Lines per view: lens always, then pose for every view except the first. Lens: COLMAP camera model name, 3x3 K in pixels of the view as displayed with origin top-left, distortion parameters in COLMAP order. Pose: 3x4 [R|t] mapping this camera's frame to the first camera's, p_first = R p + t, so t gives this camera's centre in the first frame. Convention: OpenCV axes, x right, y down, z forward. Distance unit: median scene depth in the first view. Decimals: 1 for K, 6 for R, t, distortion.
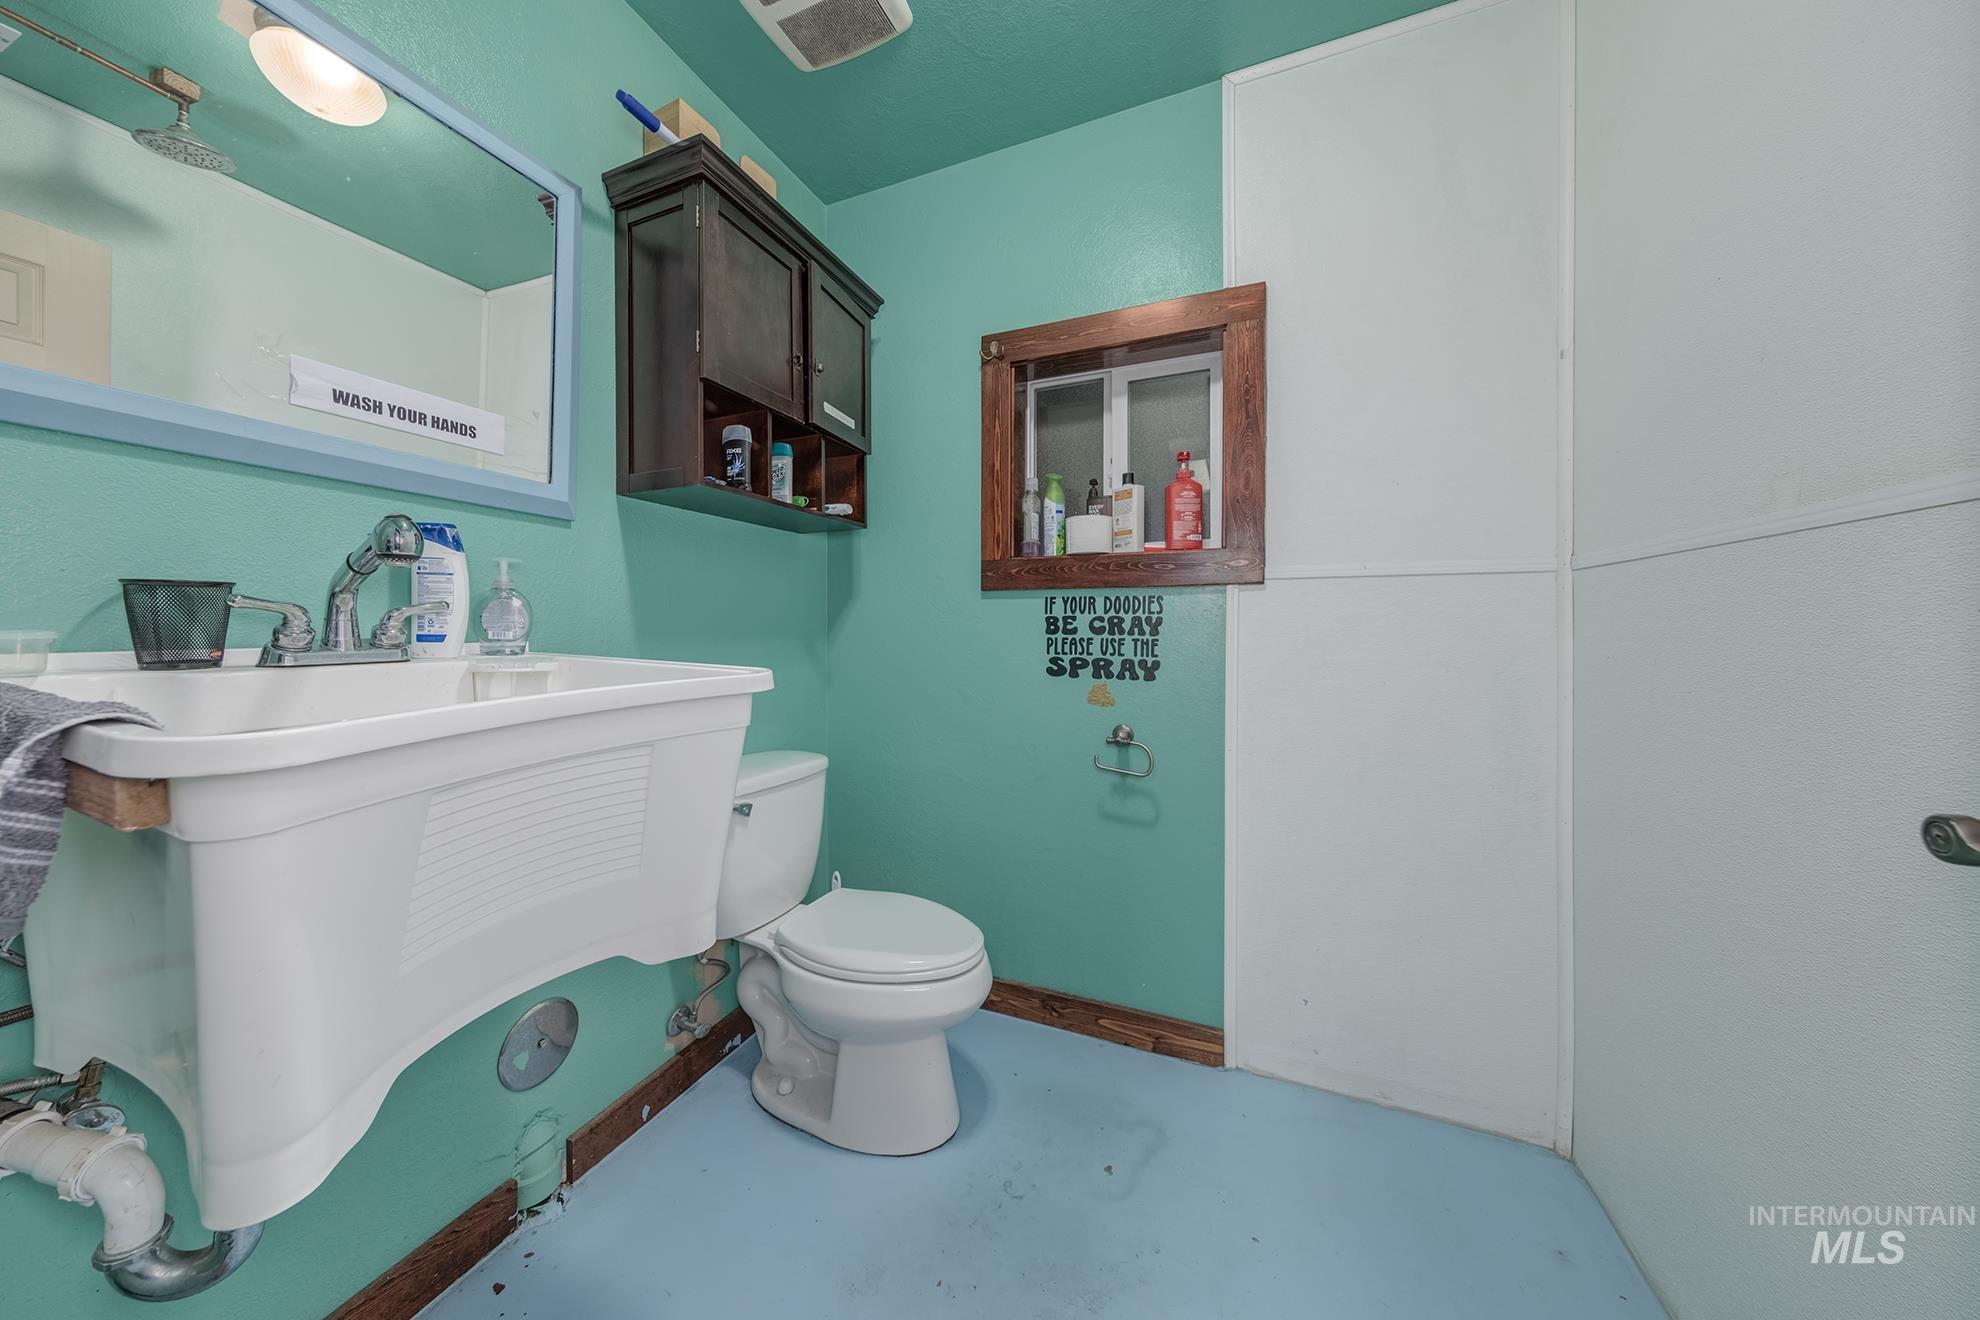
lens RADIAL K [[641.5, 0, 983.0], [0, 641.5, 639.3], [0, 0, 1]] dist [0.009273, 0.000018]
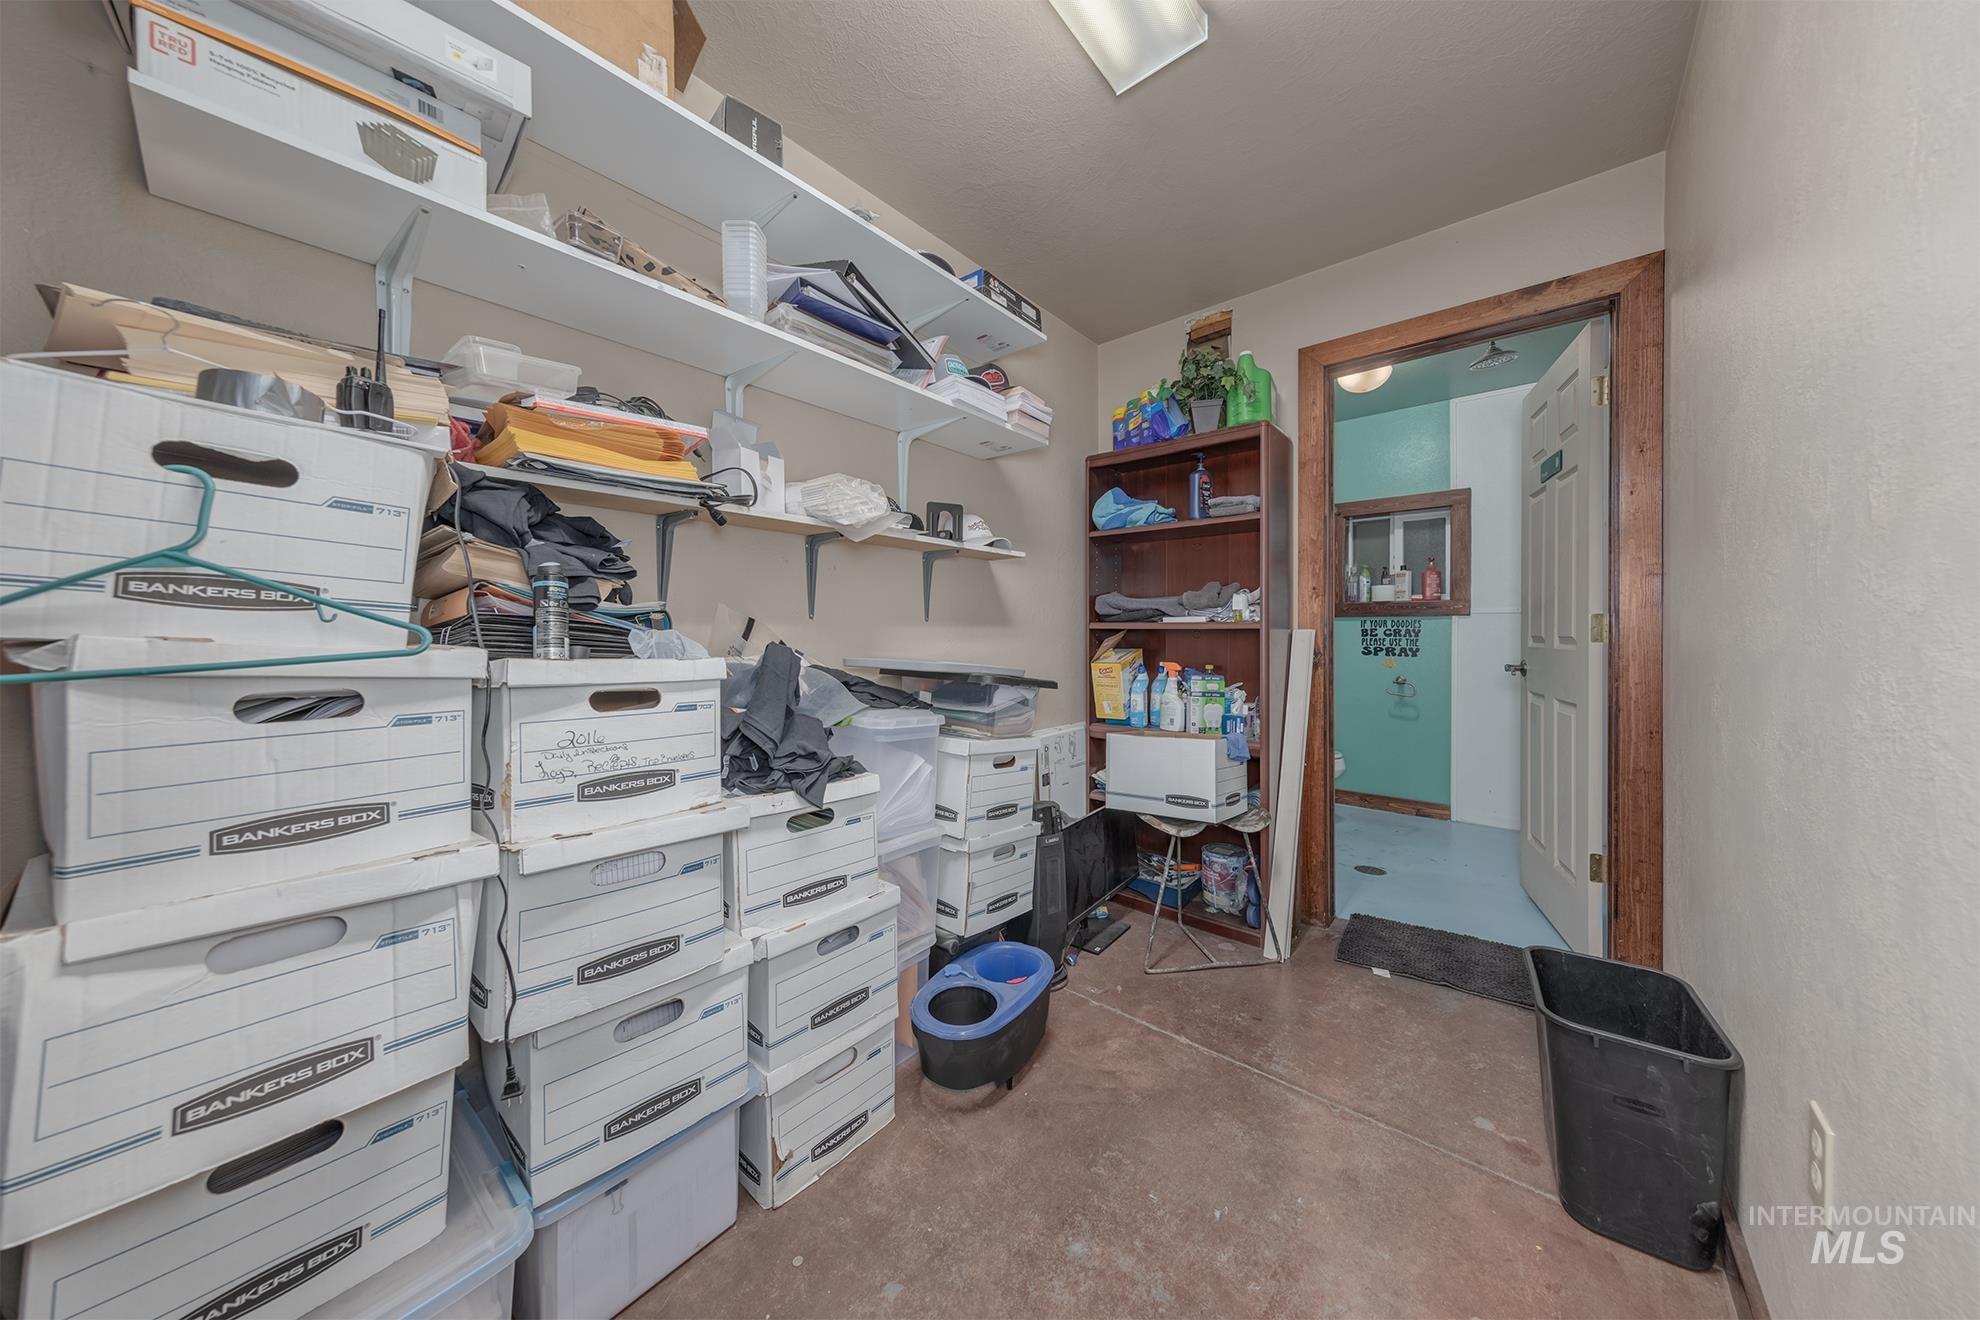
lens RADIAL K [[641.5, 0, 1002.4], [0, 641.5, 653.1], [0, 0, 1]] dist [0.009273, 0.000018]
pose [[0.958564, 0.004070, -0.284850, -0.485517], [-0.006142, 0.999961, -0.006383, 0.074460], [0.284813, 0.007868, 0.958551, -1.590574]]
